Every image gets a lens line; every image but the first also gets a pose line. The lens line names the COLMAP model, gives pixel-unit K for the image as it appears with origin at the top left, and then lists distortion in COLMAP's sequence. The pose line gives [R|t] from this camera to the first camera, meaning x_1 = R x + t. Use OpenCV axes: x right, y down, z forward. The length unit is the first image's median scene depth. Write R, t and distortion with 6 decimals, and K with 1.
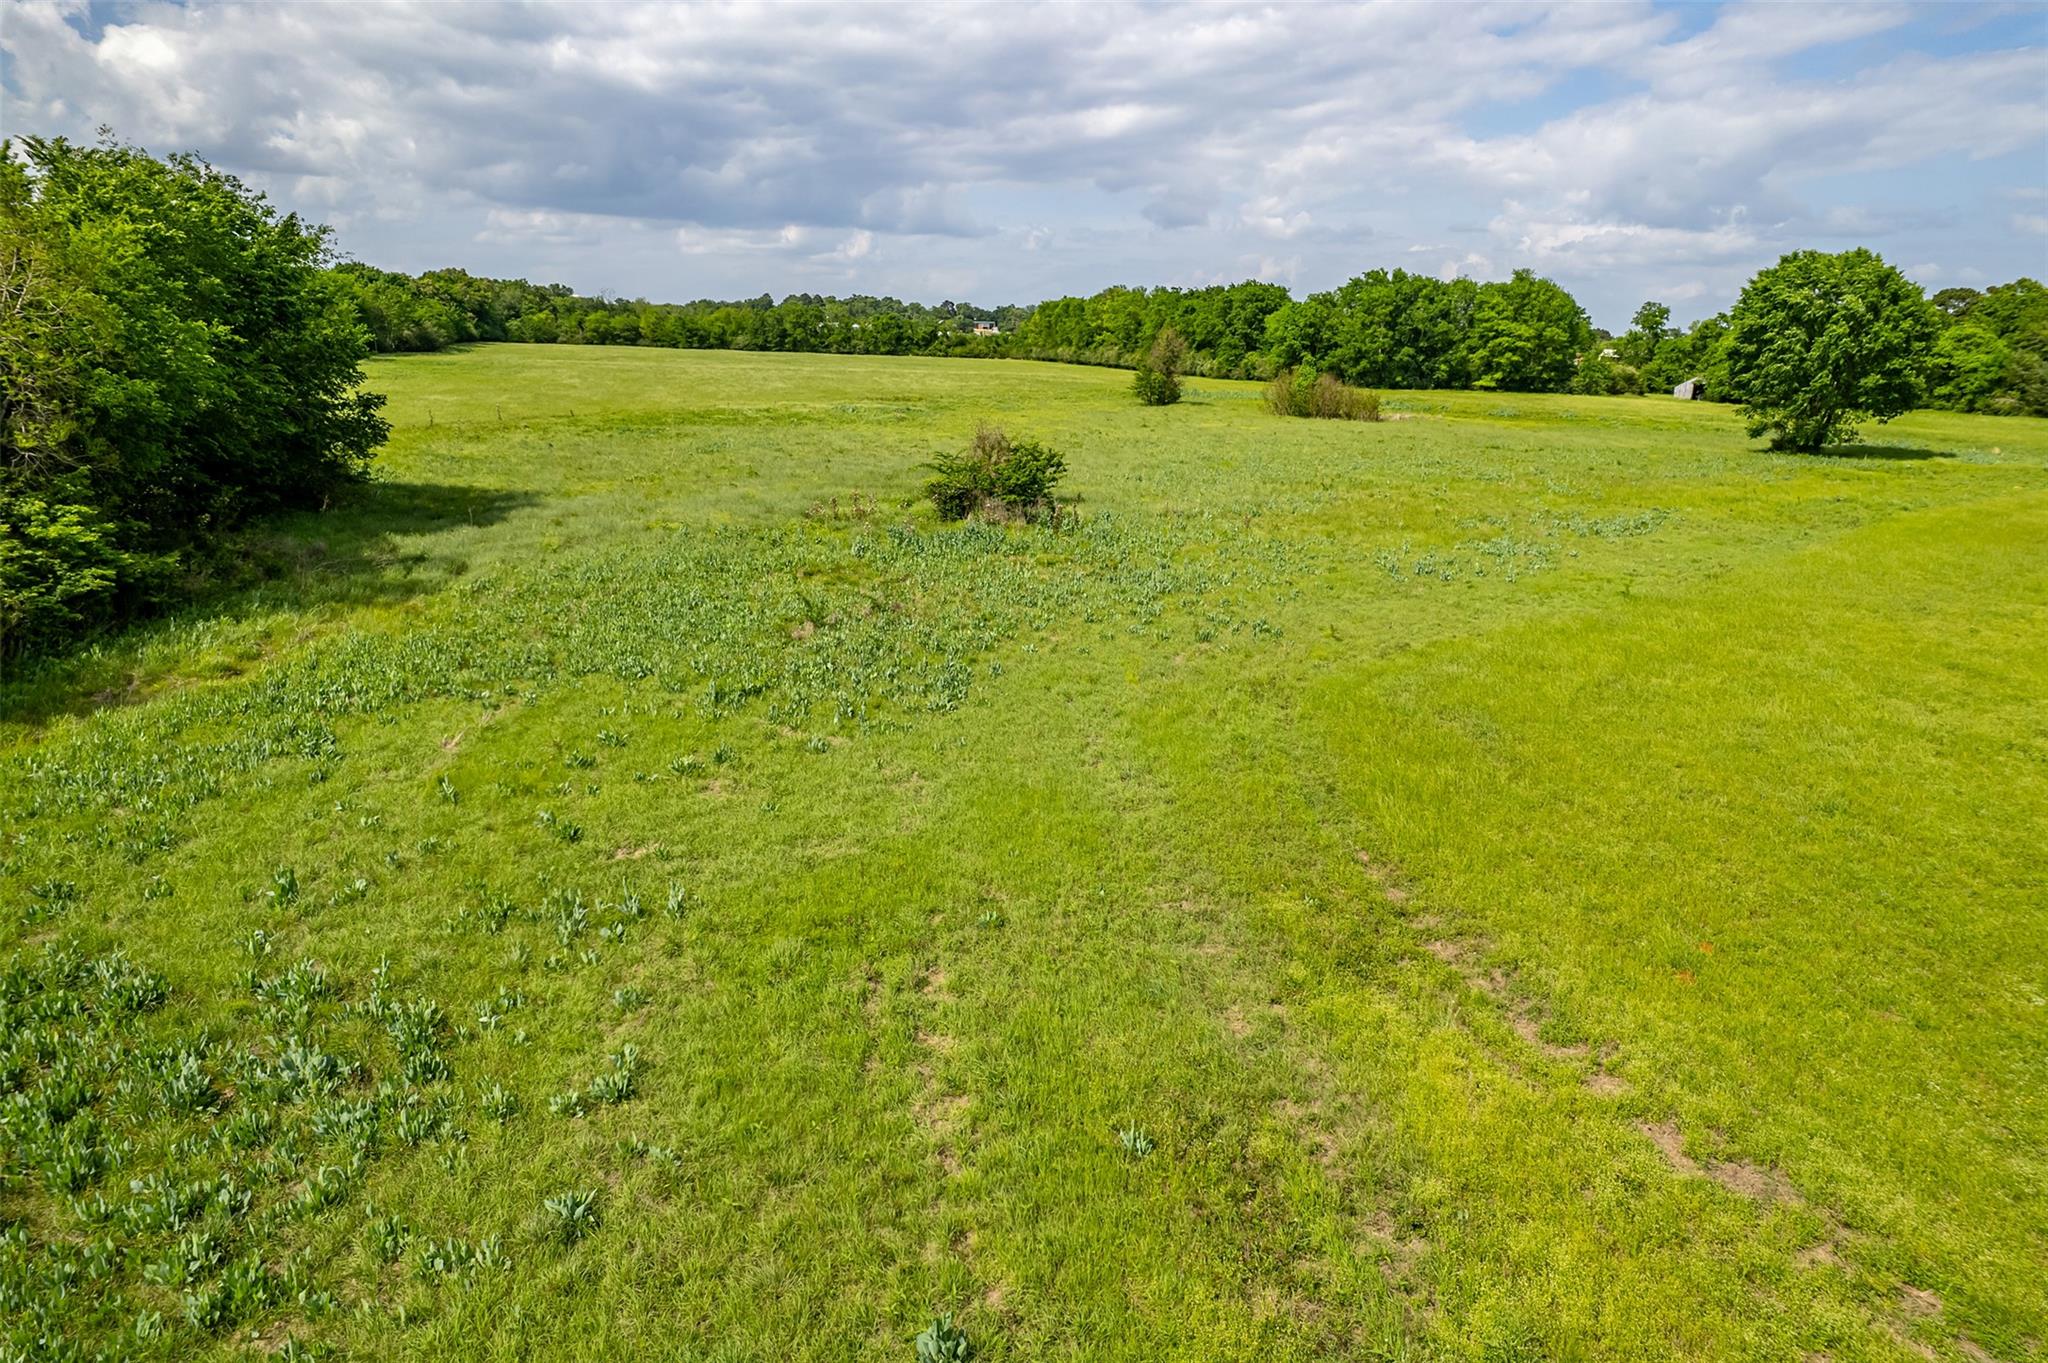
lens RADIAL K [[1318.4, 0, 1016.2], [0, 1318.4, 676.4], [0, 0, 1]] dist [-0.058674, 0.061696]
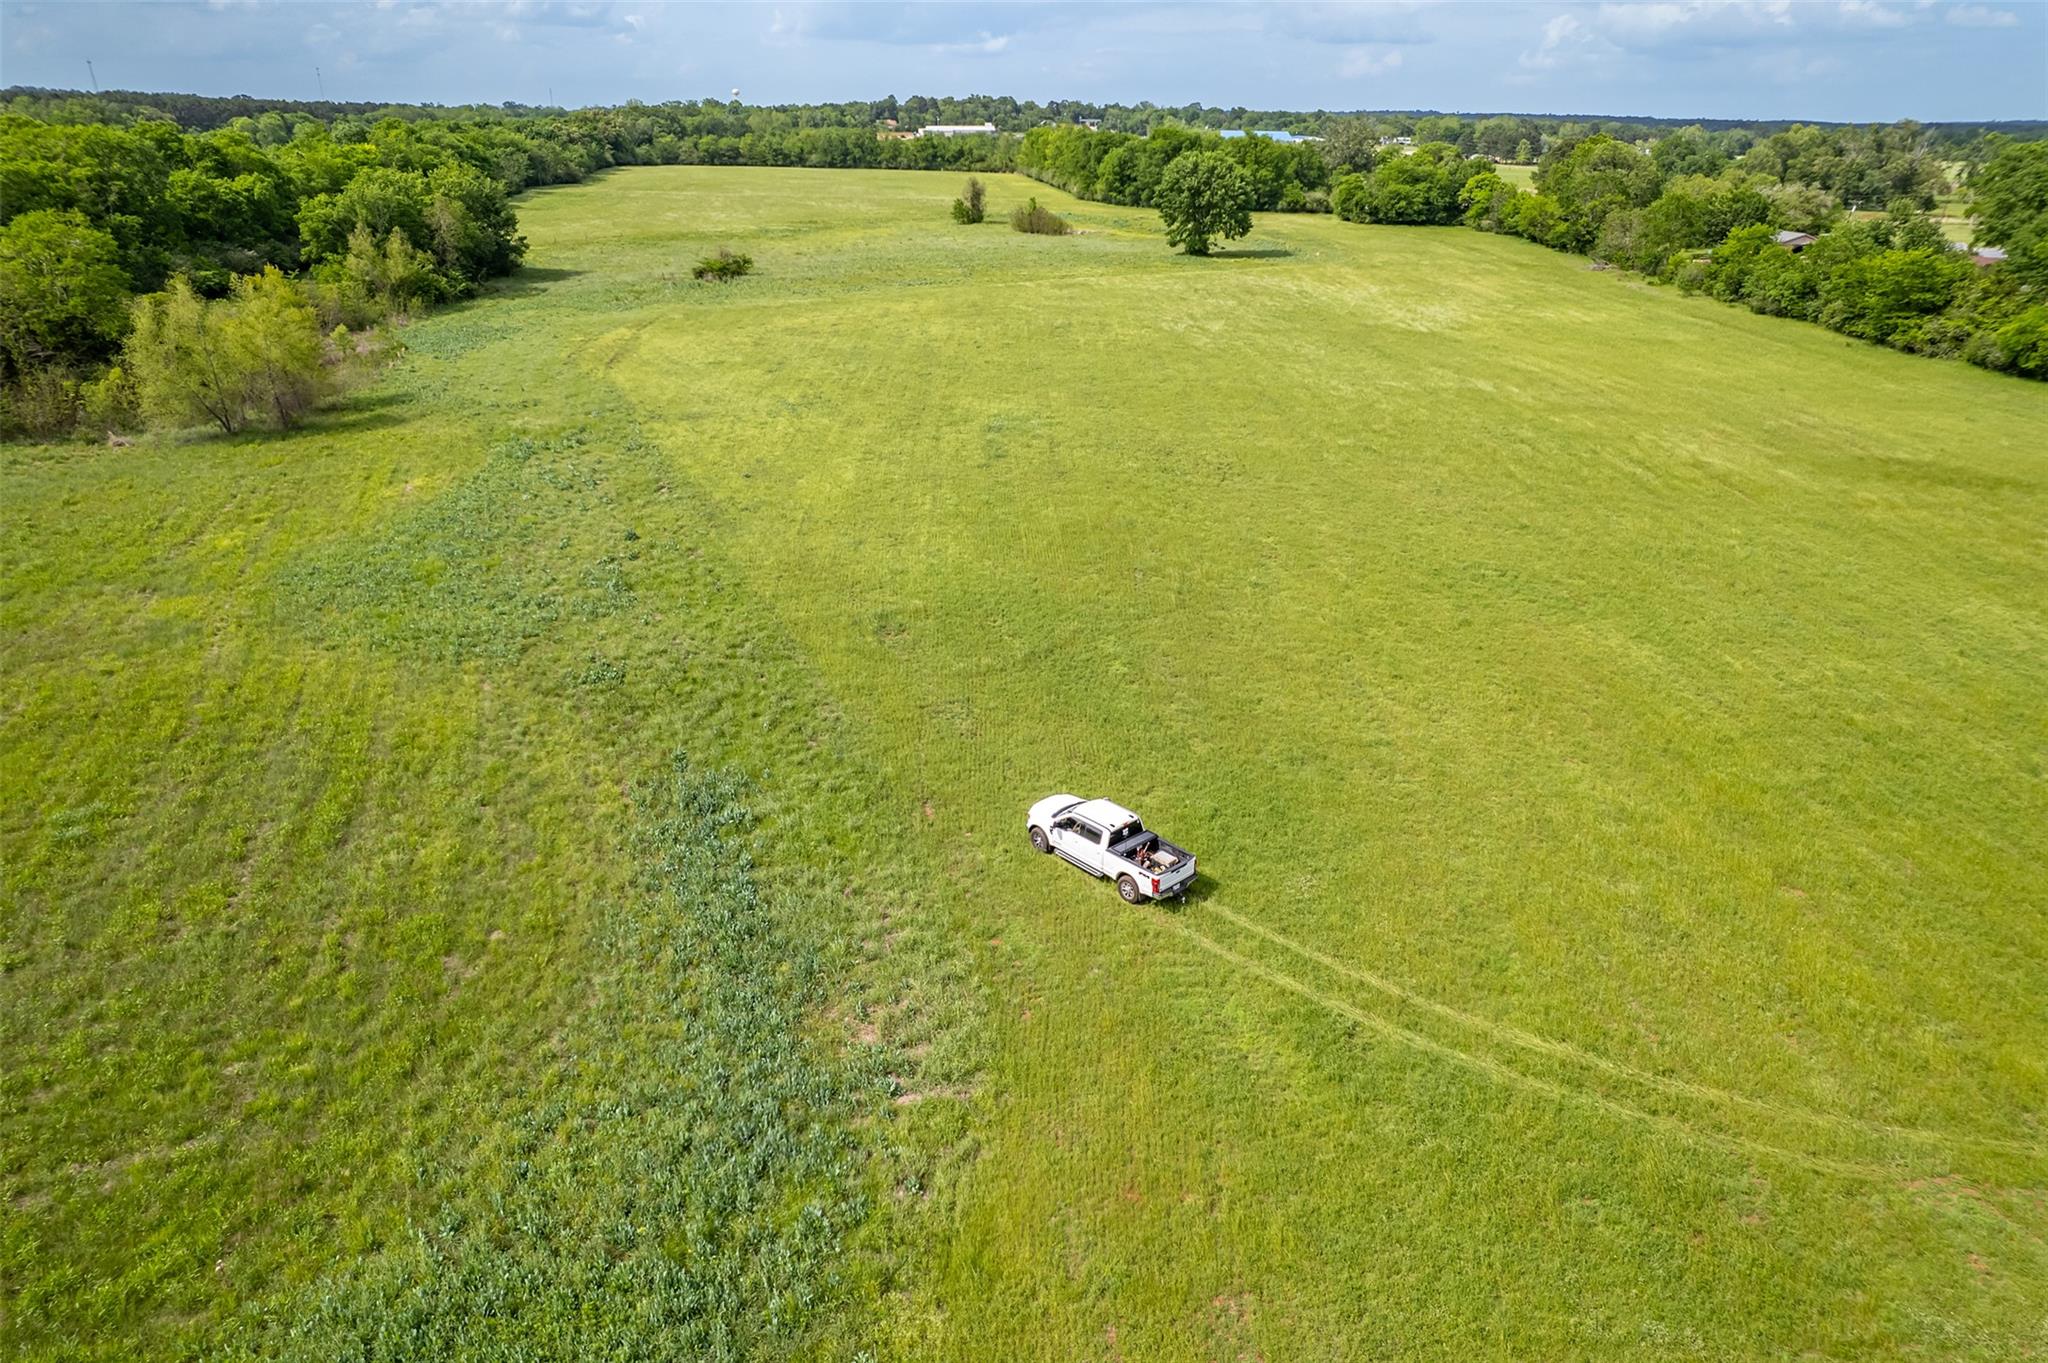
lens RADIAL K [[1293.1, 0, 1007.5], [0, 1293.1, 697.1], [0, 0, 1]] dist [-0.046987, 0.059287]
pose [[0.990706, 0.047497, -0.127458, 0.319788], [-0.025206, 0.984929, 0.171112, 0.091261], [0.133664, -0.166309, 0.976973, -0.591116]]
